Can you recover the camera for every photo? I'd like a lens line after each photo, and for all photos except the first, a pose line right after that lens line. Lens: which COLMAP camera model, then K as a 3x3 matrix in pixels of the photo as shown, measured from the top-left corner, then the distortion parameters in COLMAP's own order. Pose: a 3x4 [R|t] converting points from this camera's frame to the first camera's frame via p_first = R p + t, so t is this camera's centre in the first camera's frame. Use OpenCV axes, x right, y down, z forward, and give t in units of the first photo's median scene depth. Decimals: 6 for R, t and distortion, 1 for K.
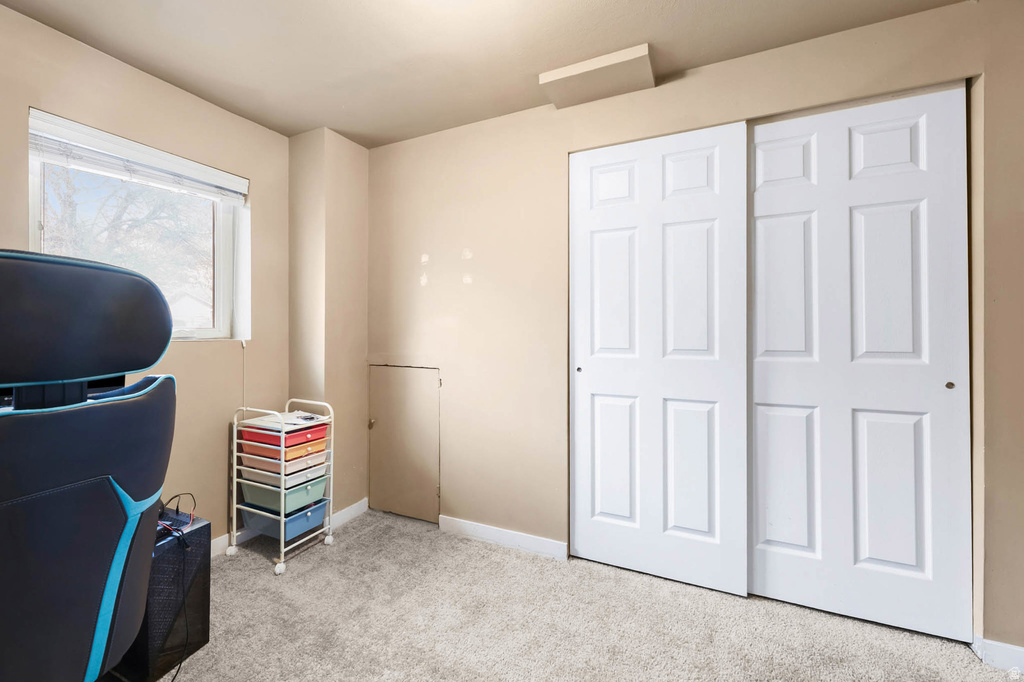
lens RADIAL K [[422.8, 0, 503.9], [0, 422.8, 334.0], [0, 0, 1]] dist [0.000627, -0.000690]
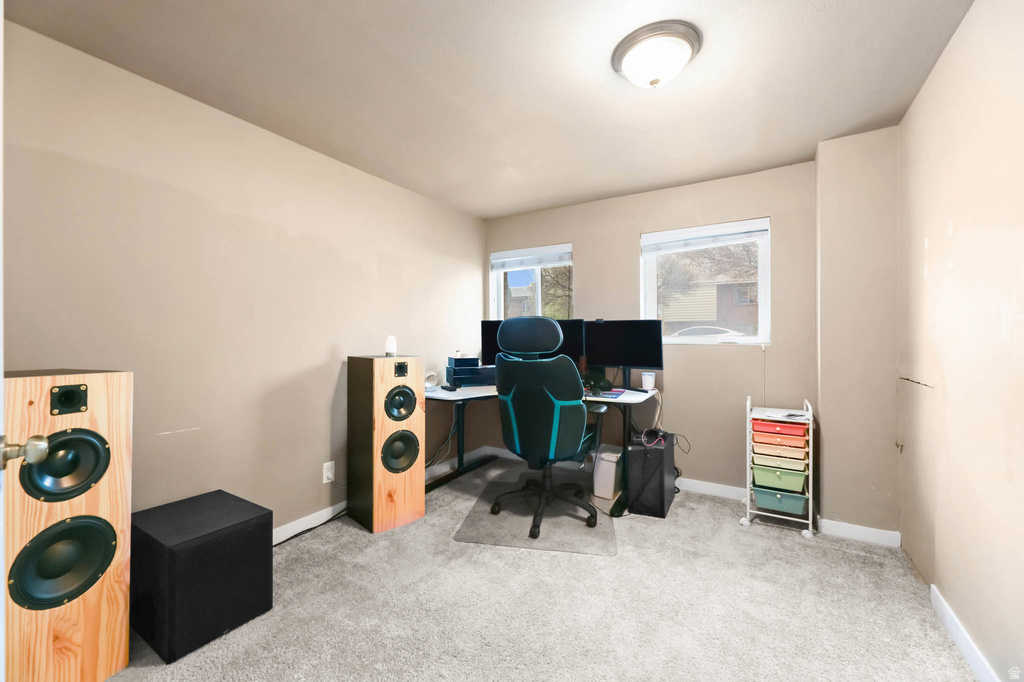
lens RADIAL K [[422.8, 0, 504.9], [0, 422.8, 338.8], [0, 0, 1]] dist [0.000627, -0.000690]
pose [[-0.098610, 0.007351, -0.995099, 0.775521], [0.003194, 0.999970, 0.007070, -0.016535], [0.995121, -0.002481, -0.098630, 0.373415]]
